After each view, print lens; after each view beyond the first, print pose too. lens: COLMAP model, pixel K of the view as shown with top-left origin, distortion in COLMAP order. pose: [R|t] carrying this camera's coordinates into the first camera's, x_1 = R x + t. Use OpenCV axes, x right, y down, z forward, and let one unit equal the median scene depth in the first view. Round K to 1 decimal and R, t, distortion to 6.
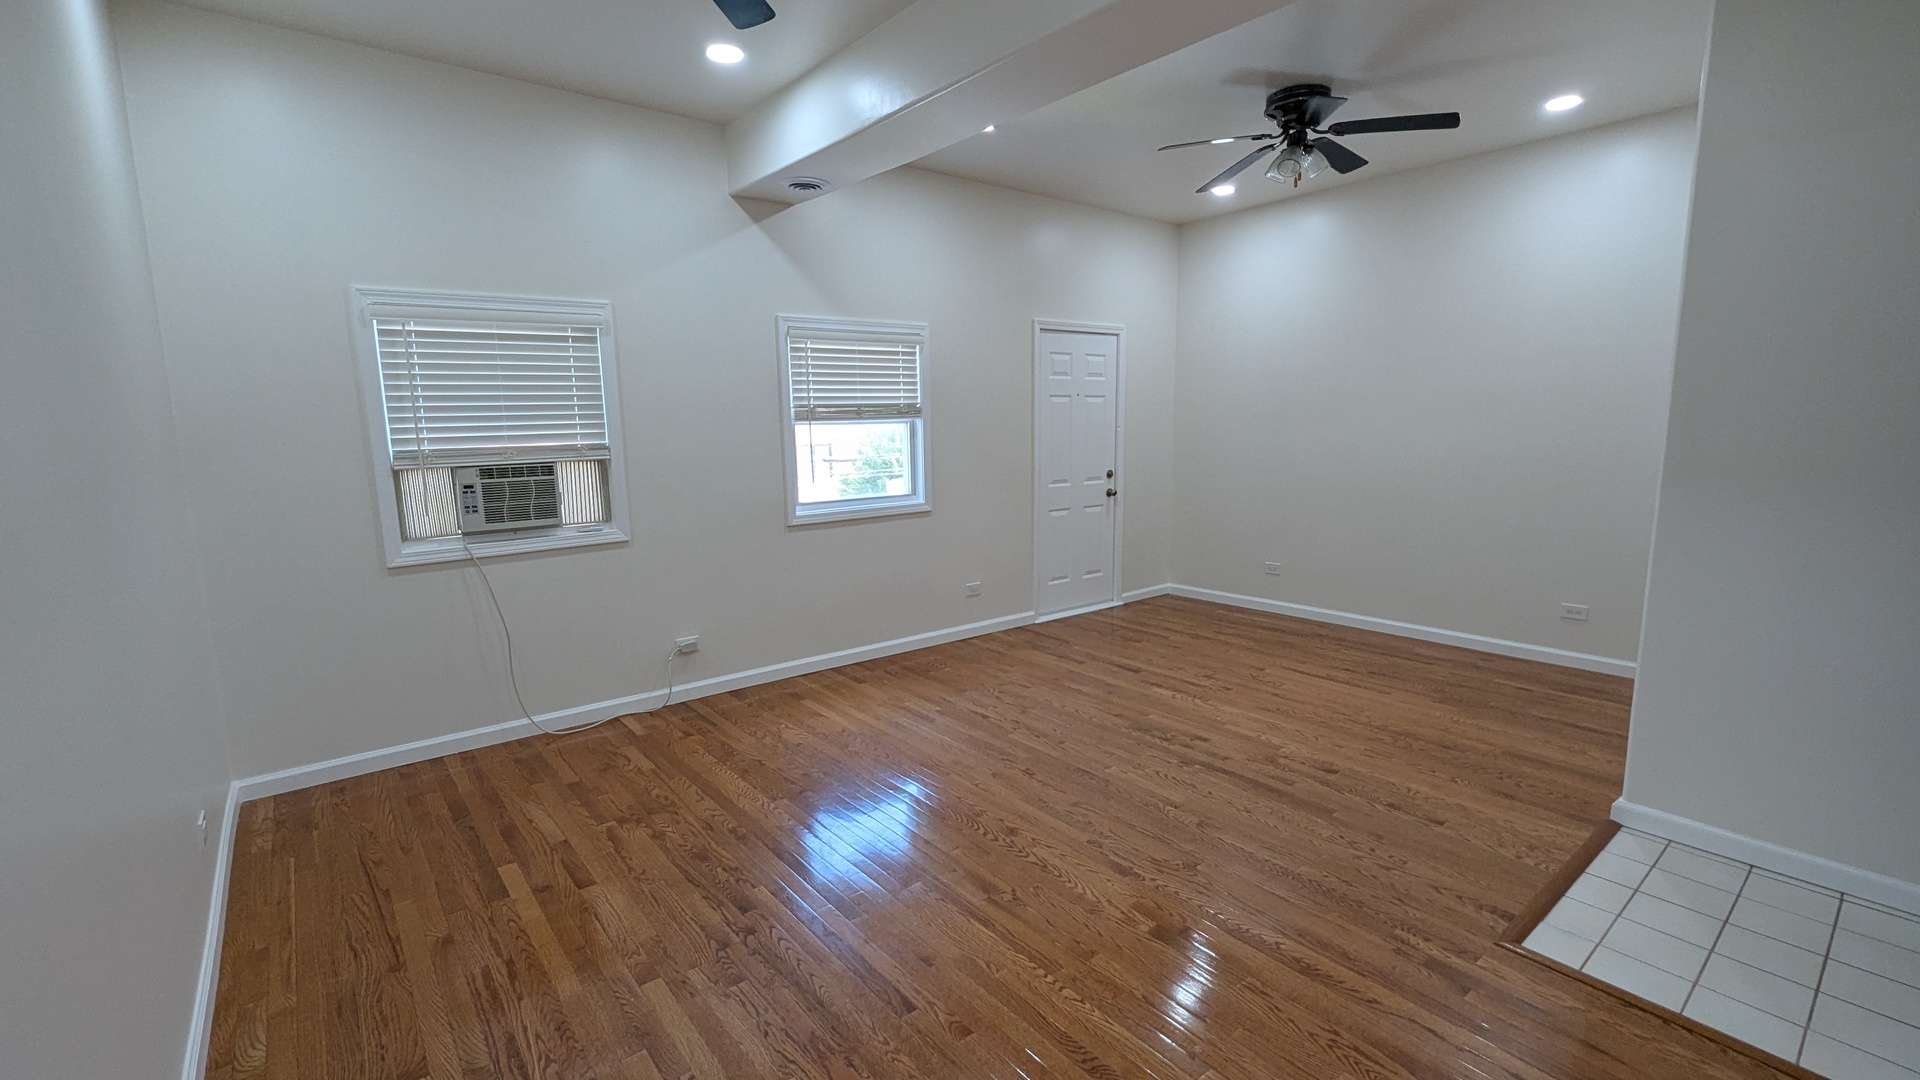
lens RADIAL K [[823.0, 0, 958.3], [0, 823.0, 541.4], [0, 0, 1]] dist [0.004120, 0.000006]
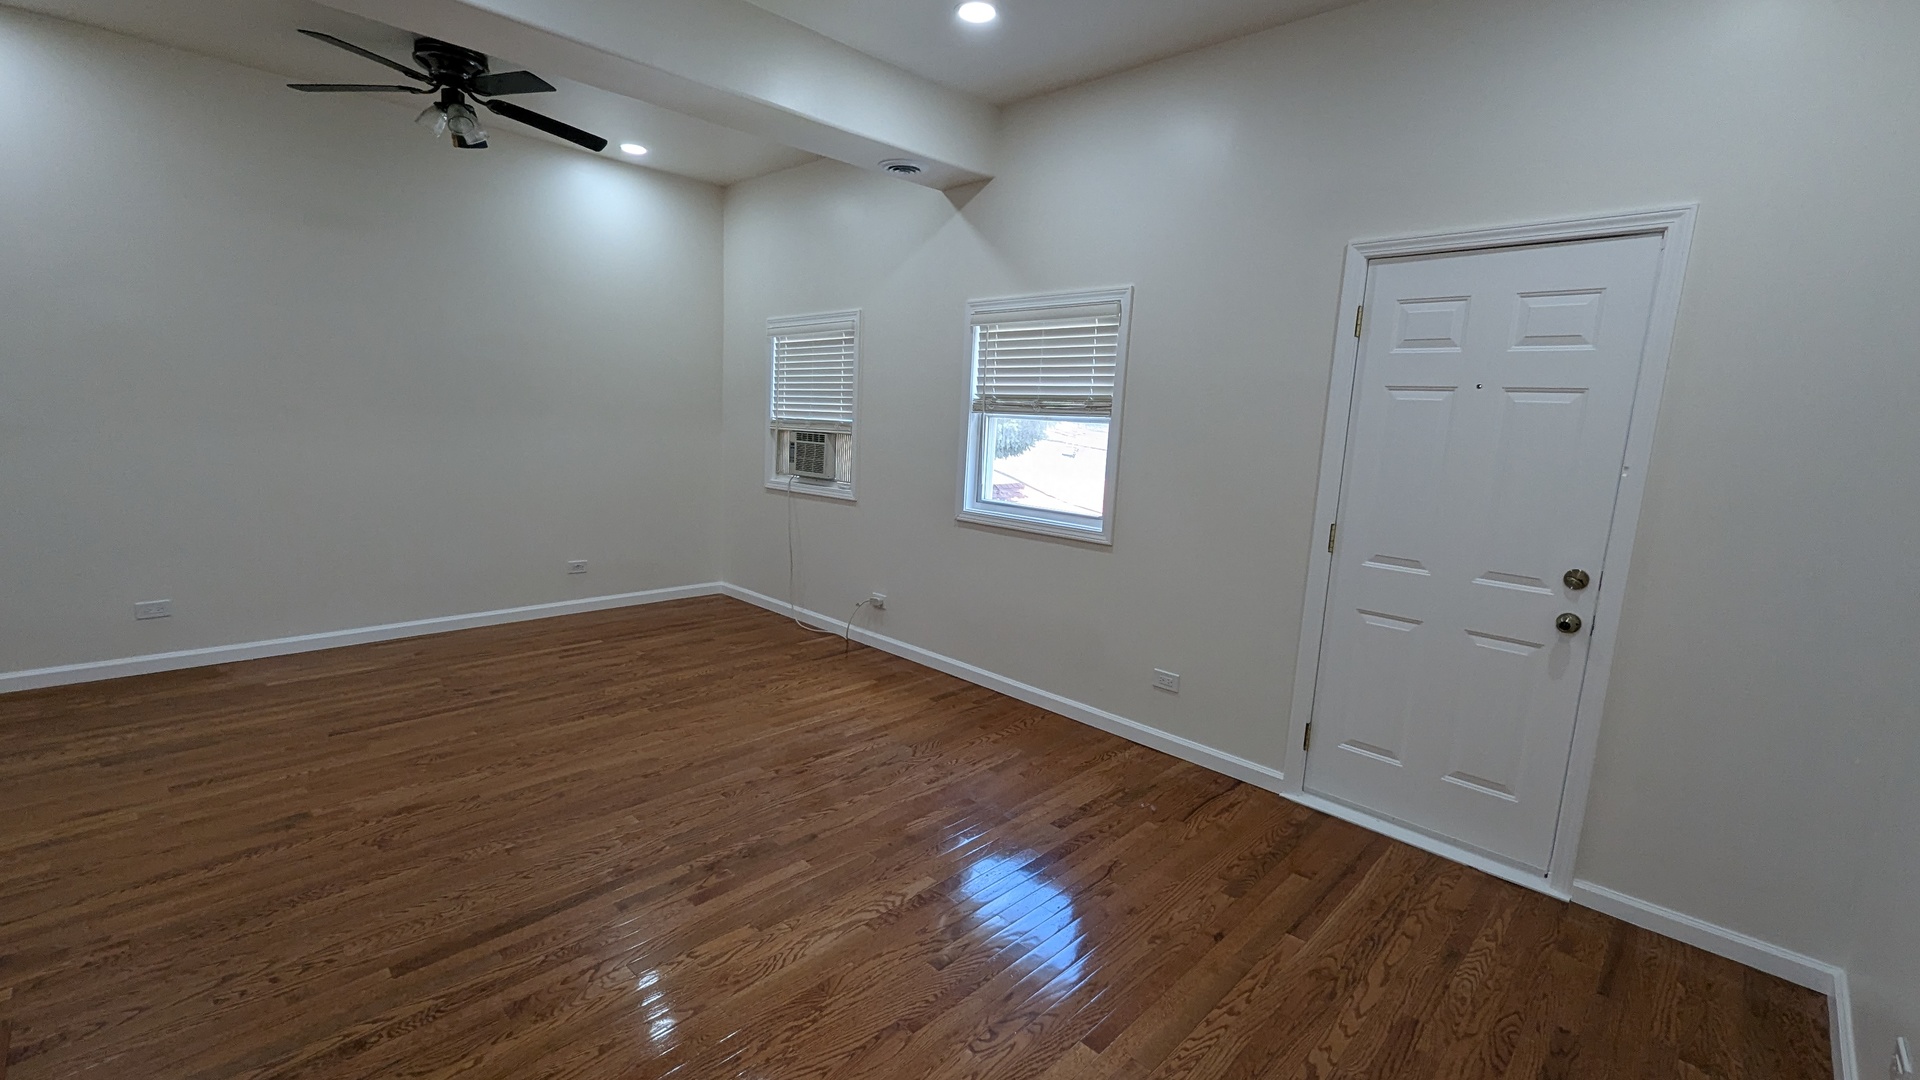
lens RADIAL K [[823.0, 0, 960.8], [0, 823.0, 541.2], [0, 0, 1]] dist [0.004120, 0.000006]
pose [[0.116685, 0.175061, -0.977619, 0.822403], [-0.191509, 0.969835, 0.150810, -0.155587], [0.974530, 0.169626, 0.146691, 0.954793]]
